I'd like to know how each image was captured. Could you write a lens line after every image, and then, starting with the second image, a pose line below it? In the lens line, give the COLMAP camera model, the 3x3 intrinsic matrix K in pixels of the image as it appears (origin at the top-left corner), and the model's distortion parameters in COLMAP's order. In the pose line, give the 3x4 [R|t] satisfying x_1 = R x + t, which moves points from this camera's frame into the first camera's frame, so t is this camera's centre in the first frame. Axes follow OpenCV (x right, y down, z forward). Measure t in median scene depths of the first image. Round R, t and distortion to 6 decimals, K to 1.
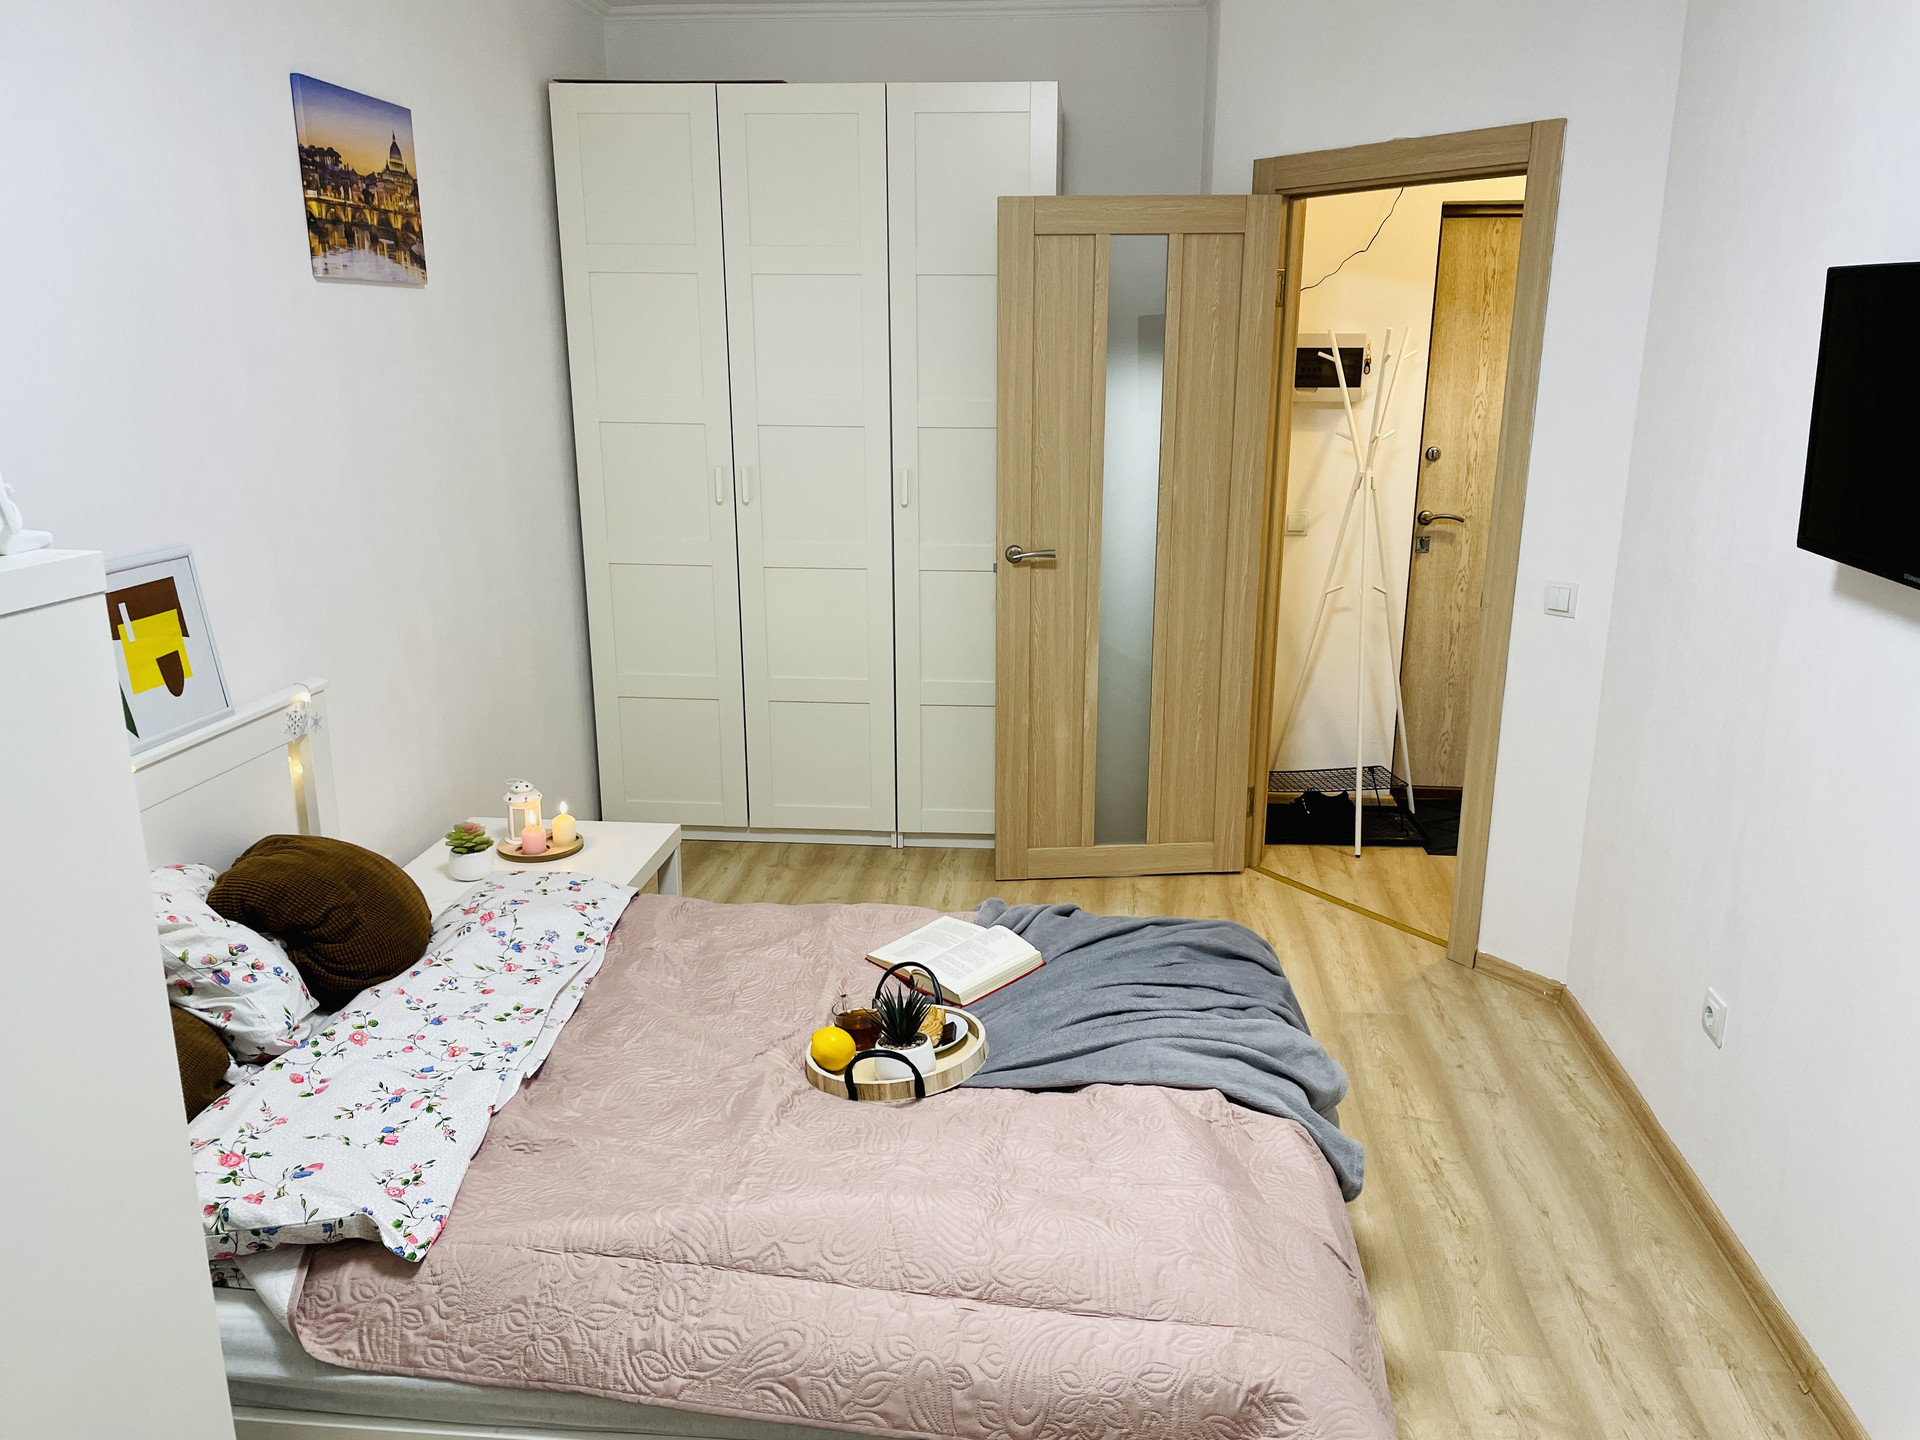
lens RADIAL K [[1453.1, 0, 911.7], [0, 1453.1, 765.8], [0, 0, 1]] dist [0.063675, -0.056146]
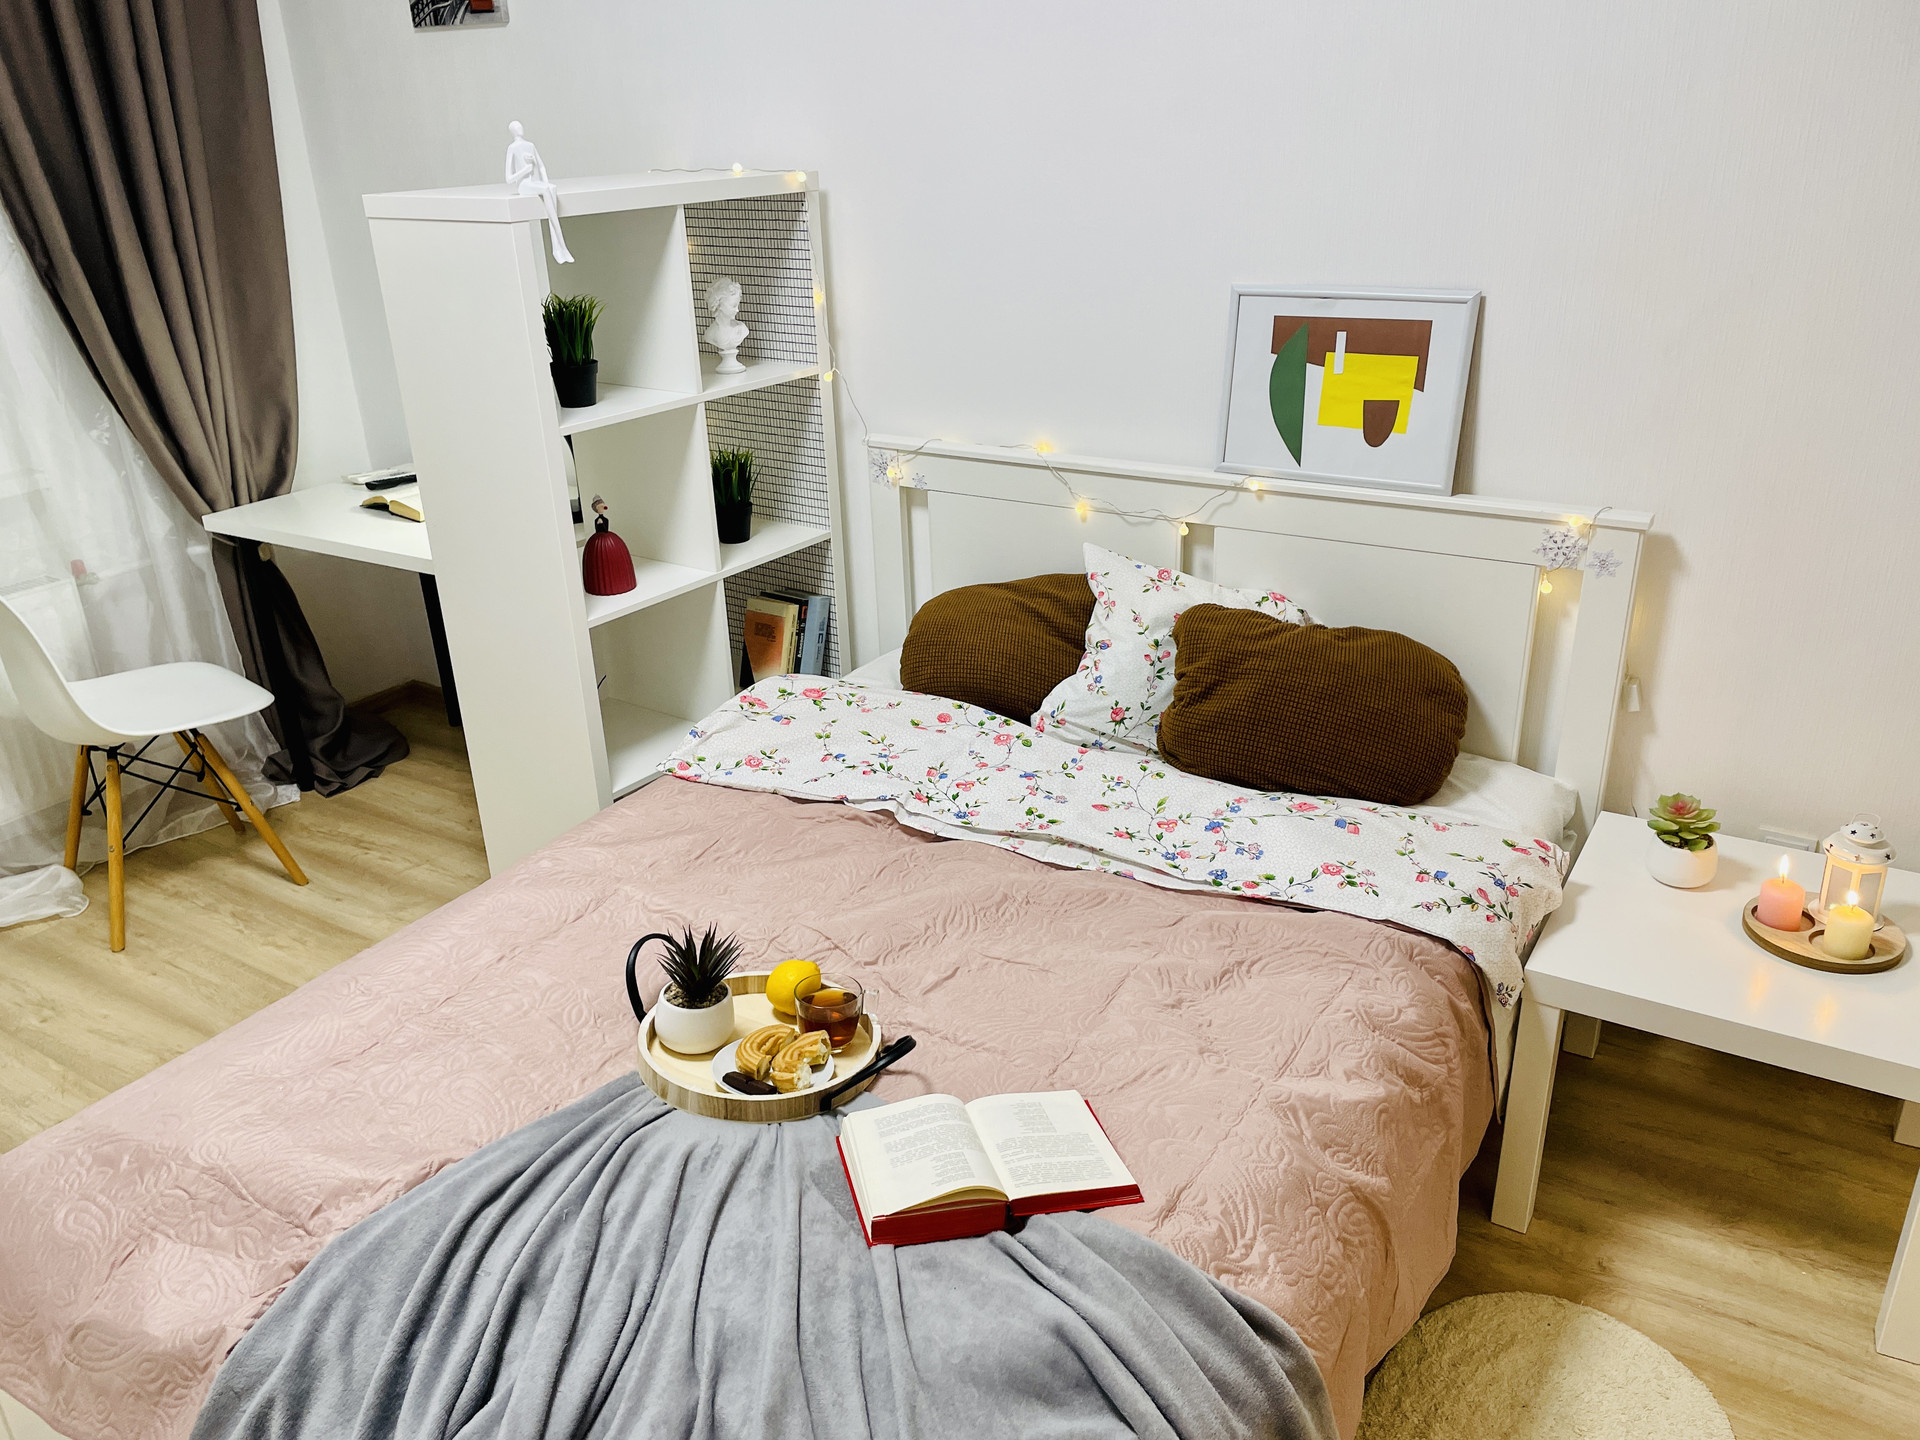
lens RADIAL K [[1453.1, 0, 959.6], [0, 1453.1, 720.3], [0, 0, 1]] dist [0.063675, -0.056146]
pose [[-0.420543, 0.365578, -0.830359, 0.718338], [-0.224299, 0.844922, 0.485588, -0.466872], [0.879109, 0.390460, -0.273327, 1.731244]]
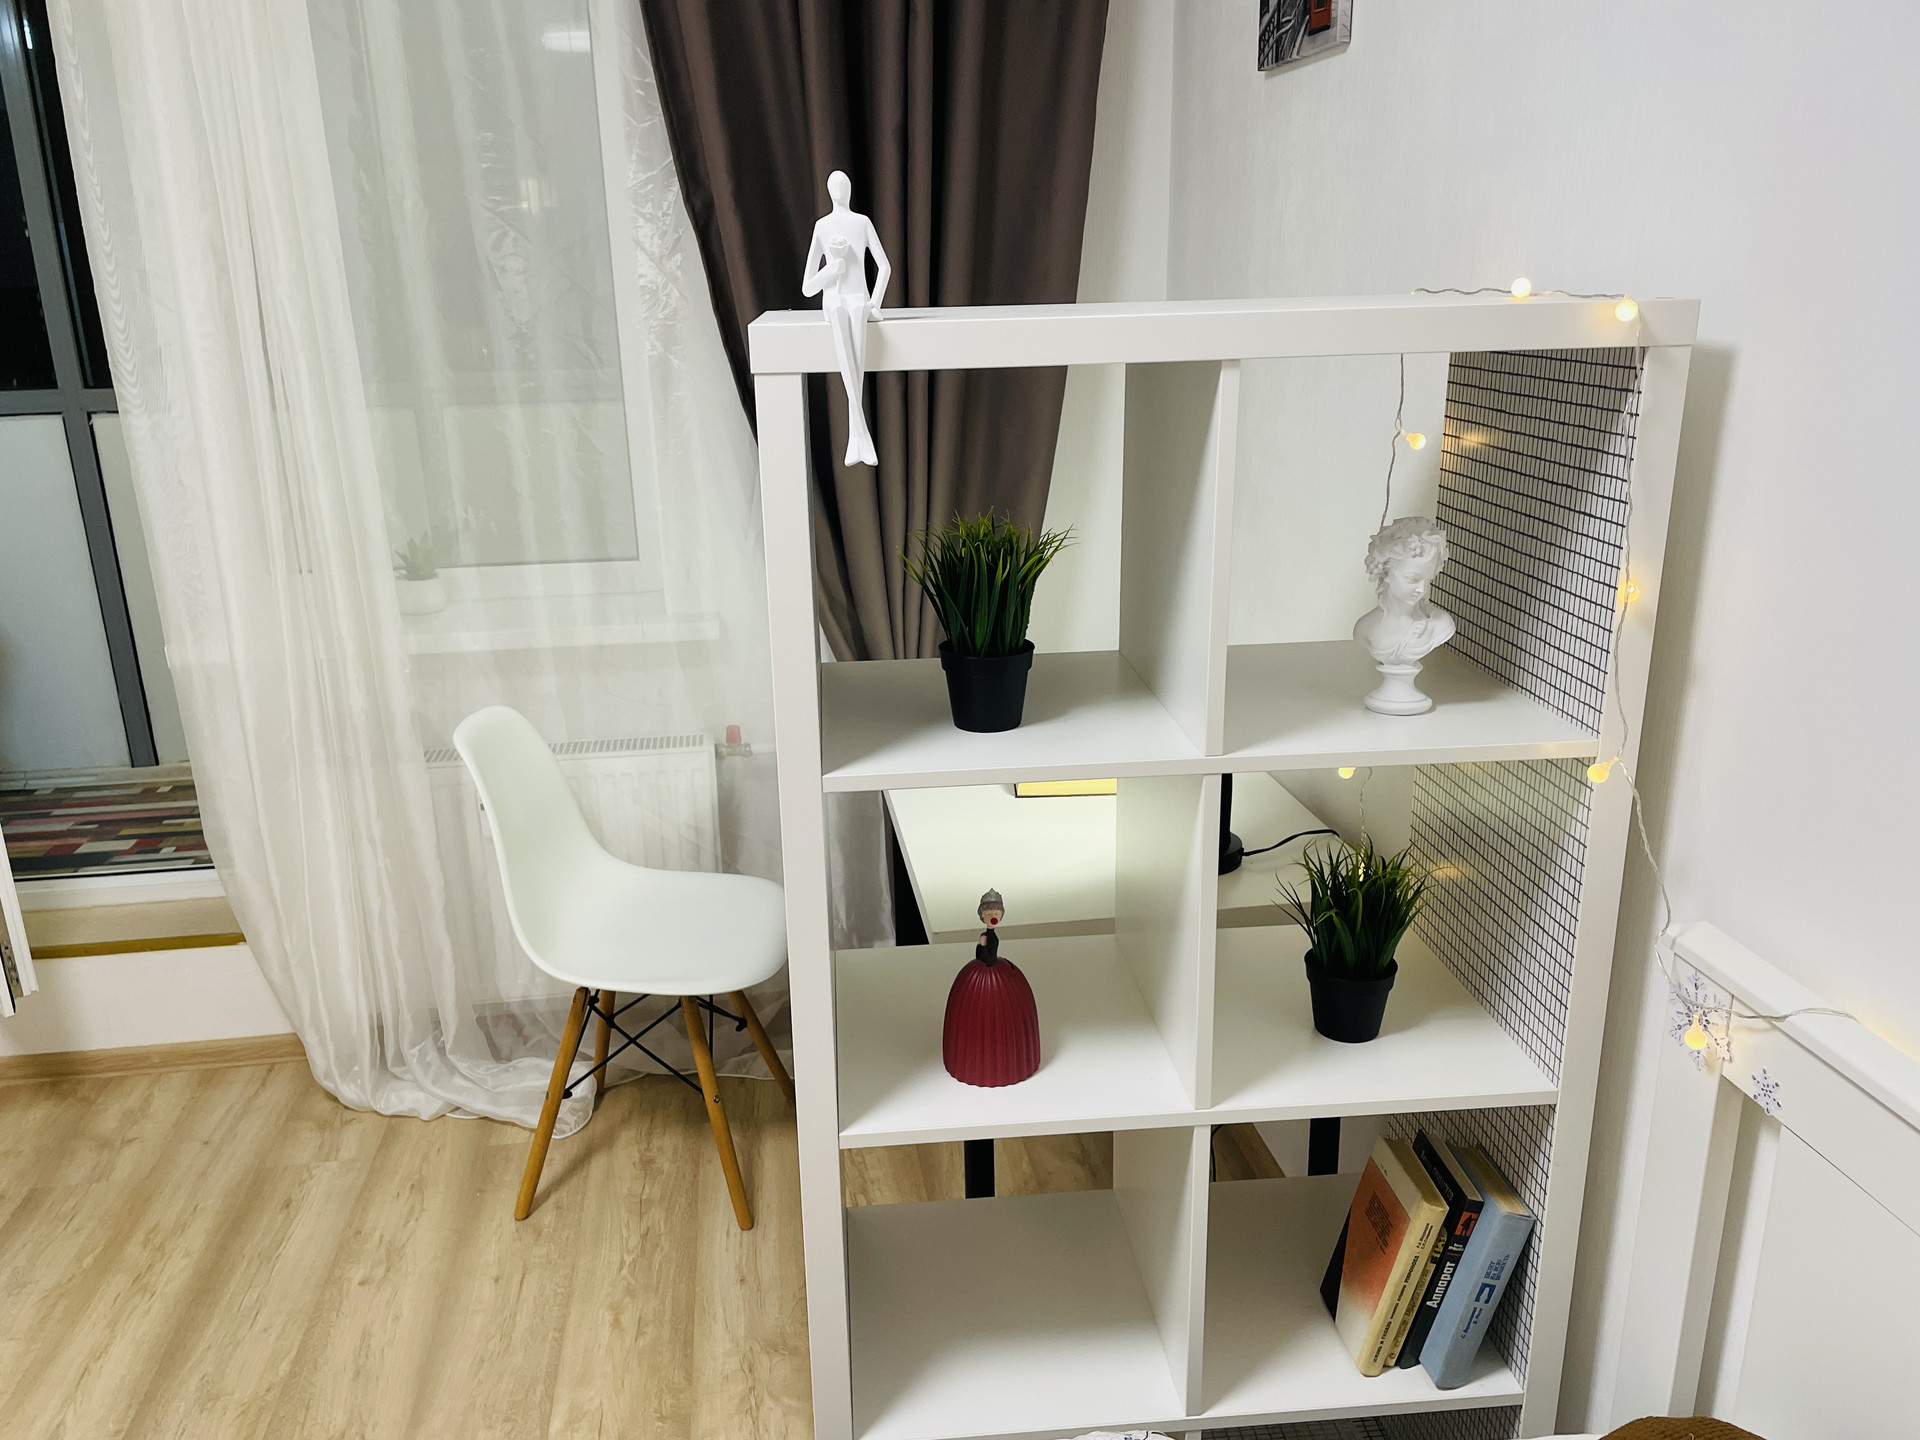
lens RADIAL K [[1453.1, 0, 960.8], [0, 1453.1, 726.7], [0, 0, 1]] dist [0.063675, -0.056146]
pose [[-0.962650, 0.095993, -0.253161, -0.344745], [-0.060453, 0.835227, 0.546572, -0.331215], [0.263914, 0.541462, -0.798228, 1.439996]]
